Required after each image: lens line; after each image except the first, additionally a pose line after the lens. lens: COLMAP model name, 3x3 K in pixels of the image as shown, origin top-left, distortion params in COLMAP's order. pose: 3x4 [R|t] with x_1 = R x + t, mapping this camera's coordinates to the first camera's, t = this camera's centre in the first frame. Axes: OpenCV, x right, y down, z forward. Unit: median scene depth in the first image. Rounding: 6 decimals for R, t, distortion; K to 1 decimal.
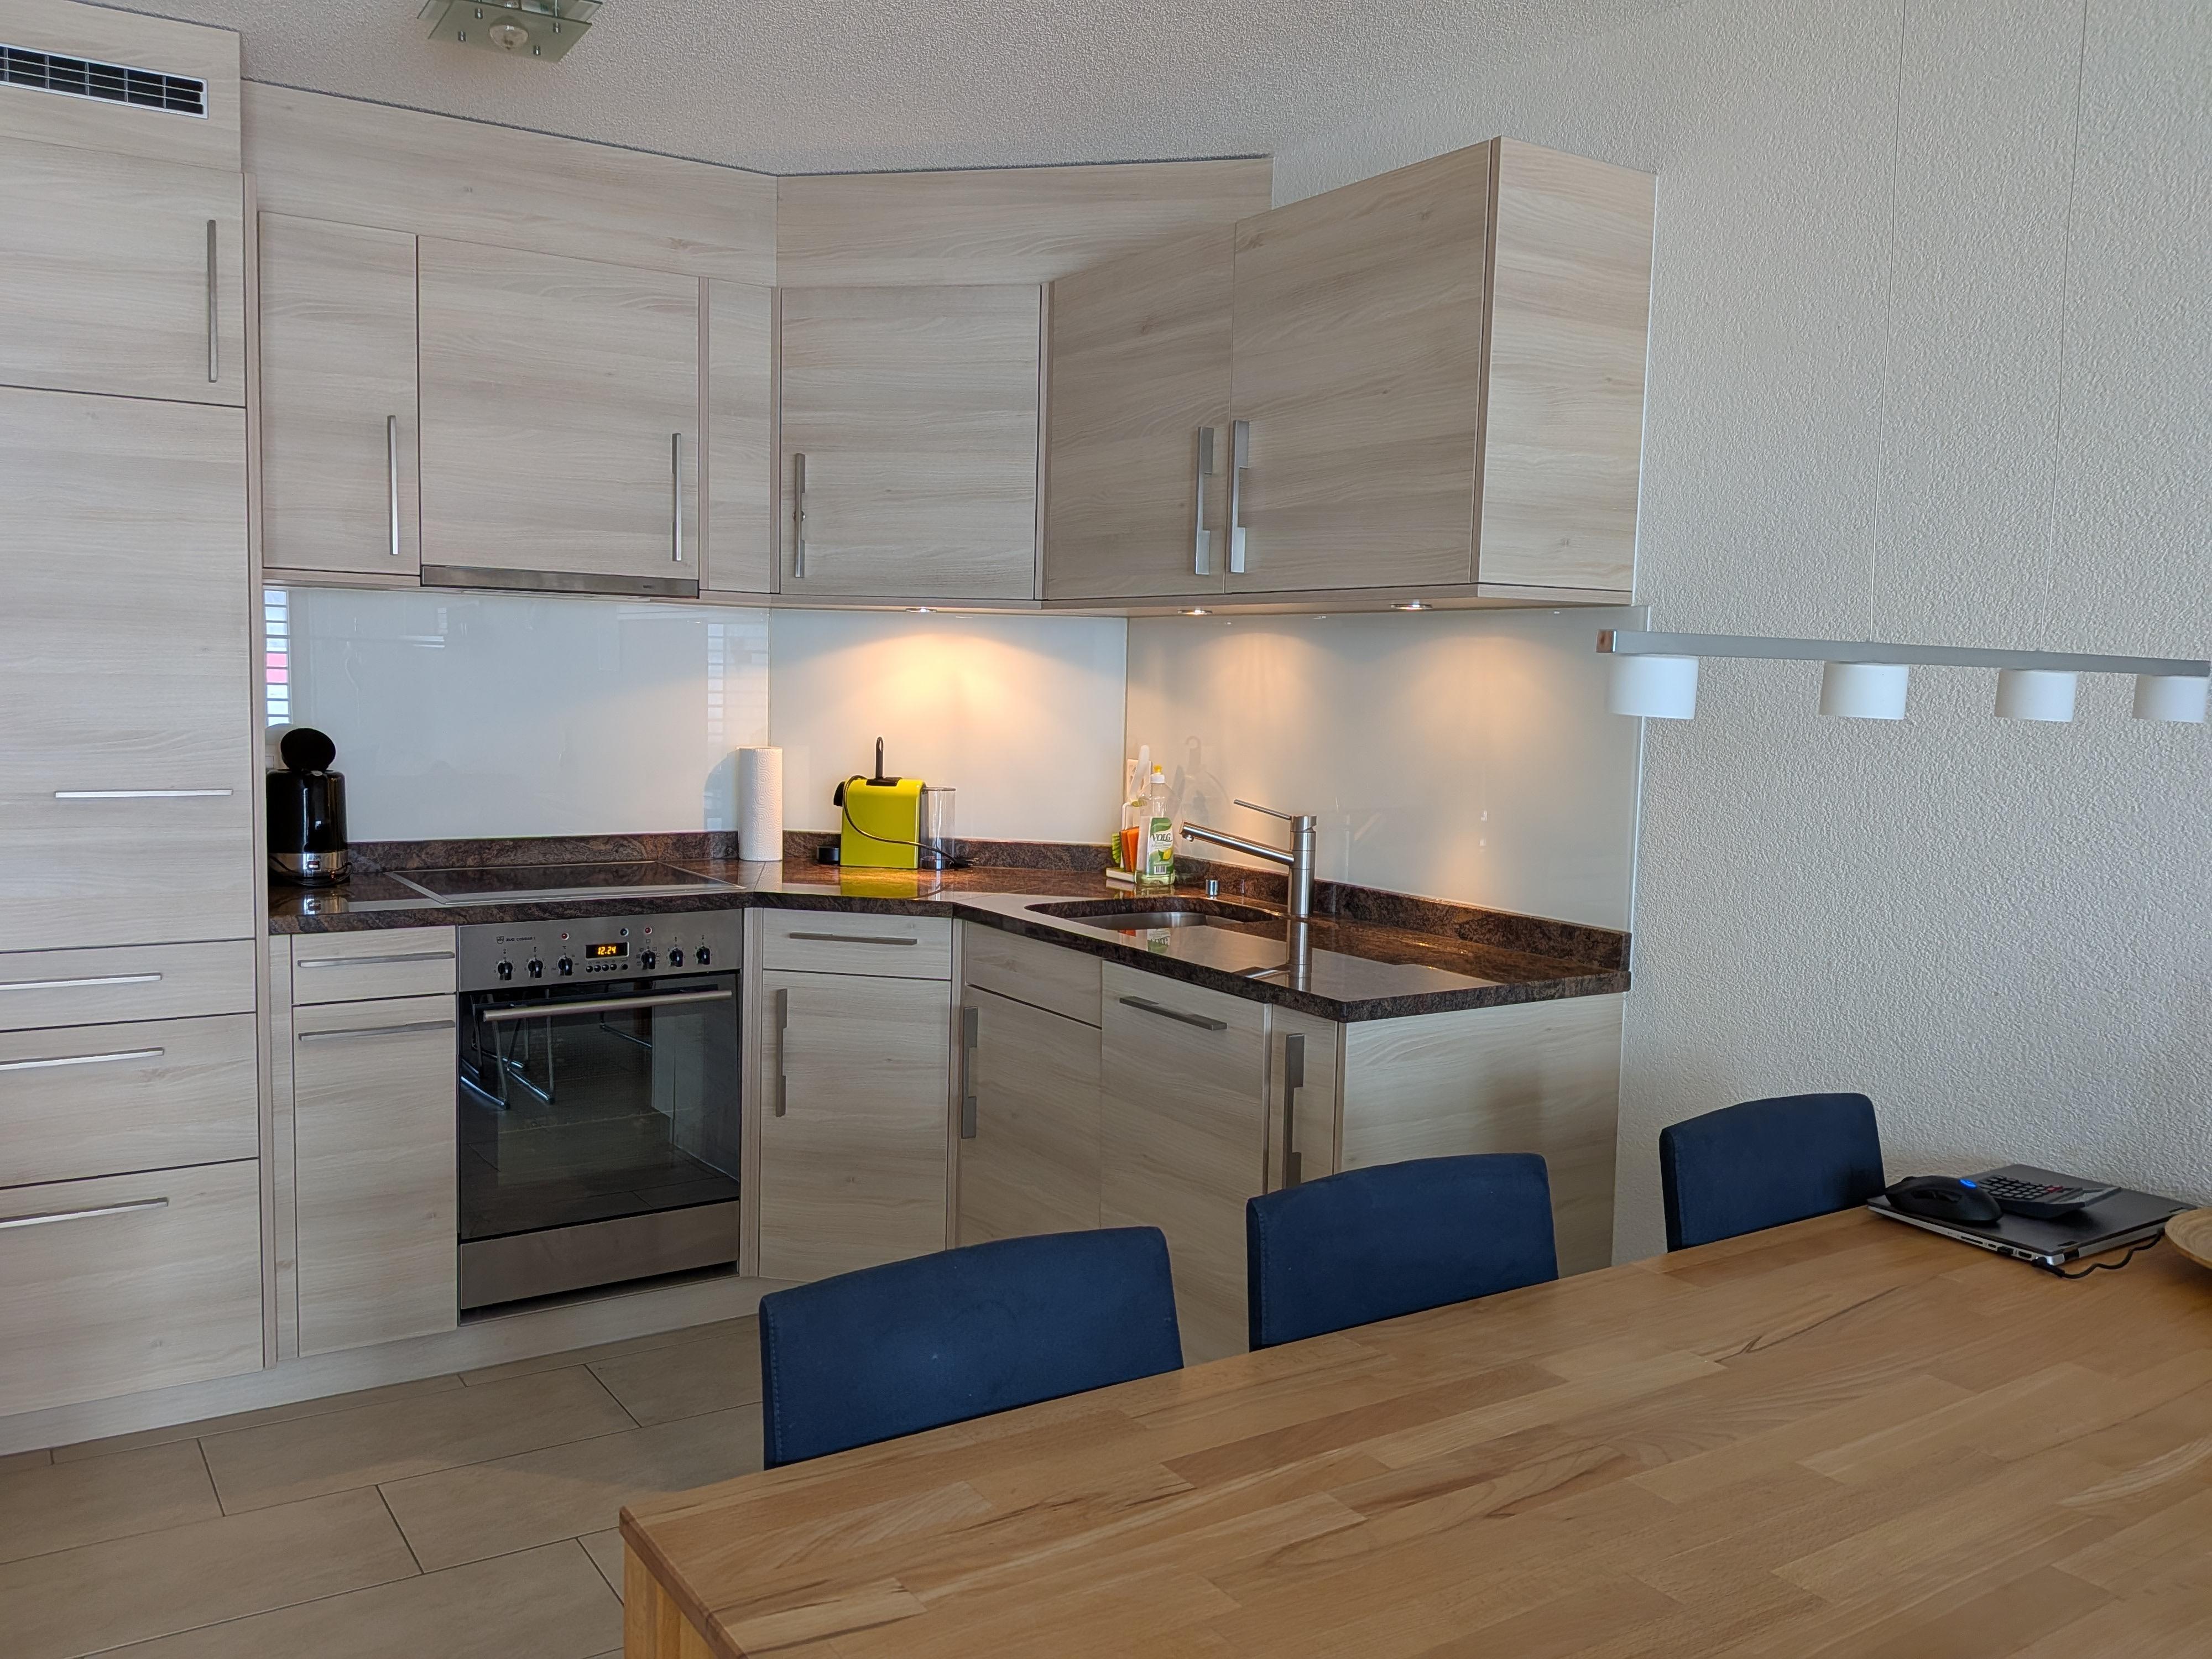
lens RADIAL K [[1783.0, 0, 1109.3], [0, 1783.0, 821.2], [0, 0, 1]] dist [0.034578, -0.022705]
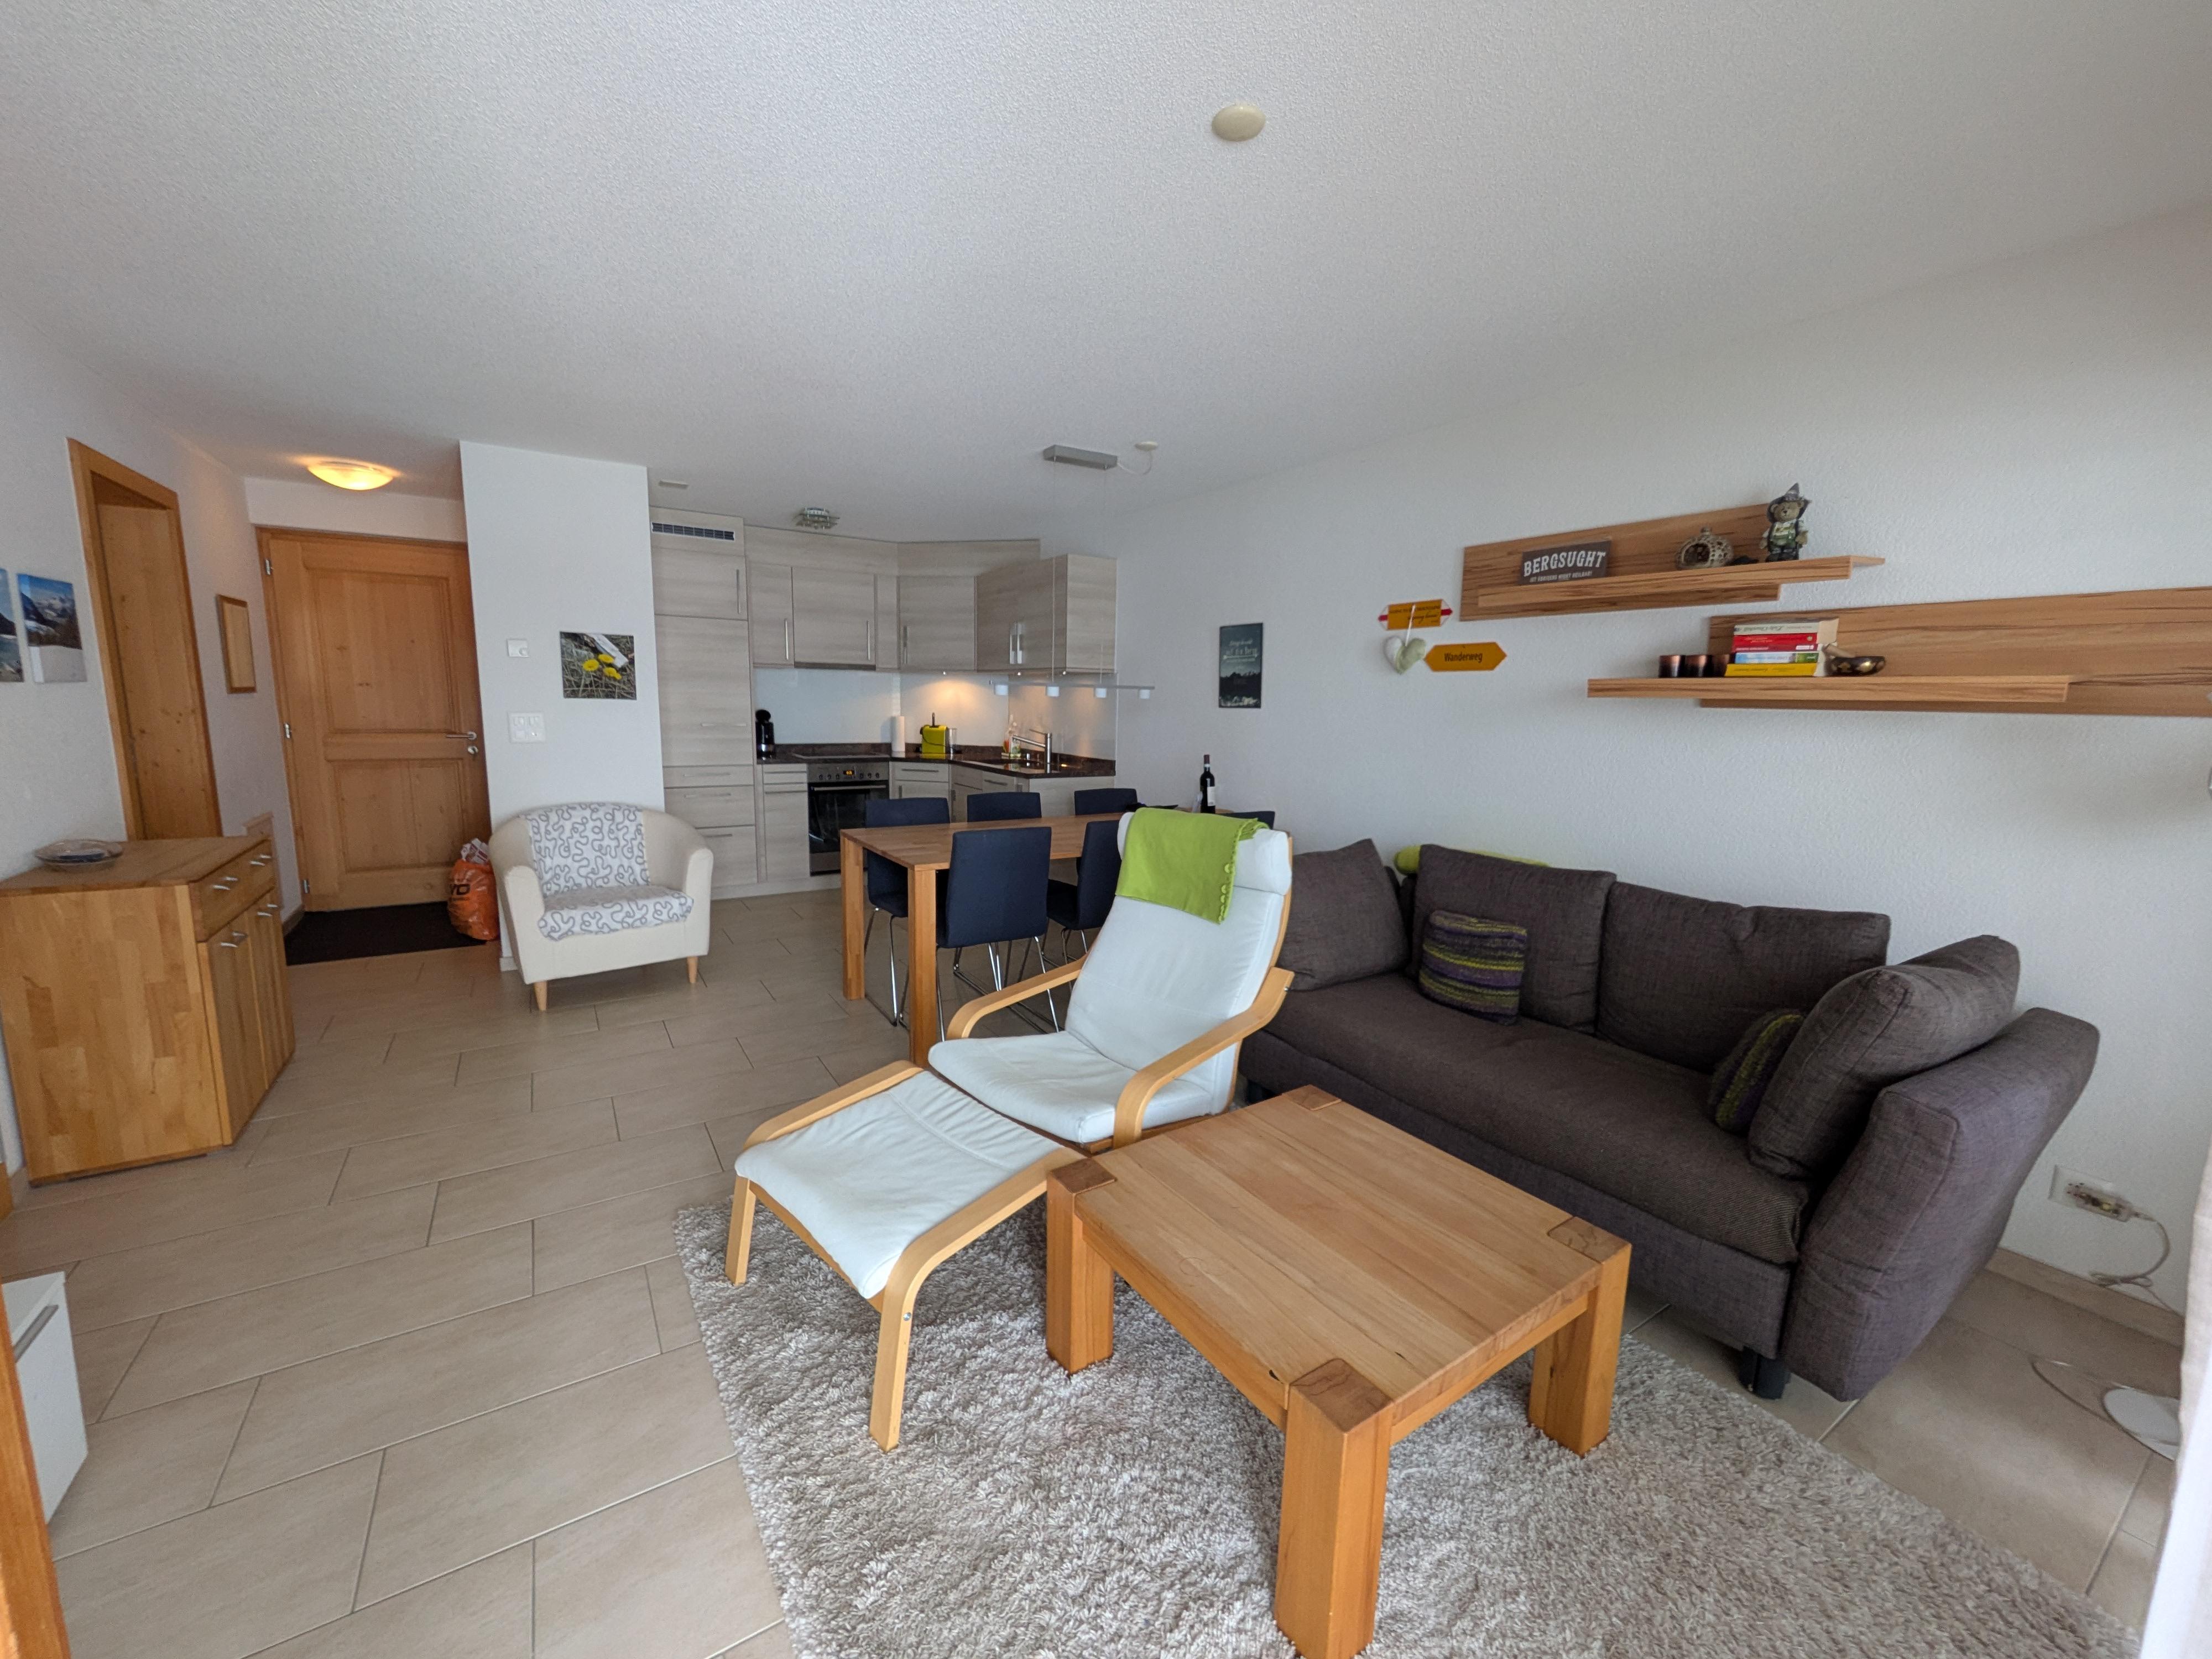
lens RADIAL K [[879.1, 0, 1112.2], [0, 879.1, 835.0], [0, 0, 1]] dist [-0.000320, 0.000025]
pose [[0.999953, -0.000701, -0.009662, 0.240735], [0.001372, 0.997572, 0.069634, 0.072117], [0.009590, -0.069644, 0.997526, -0.693534]]
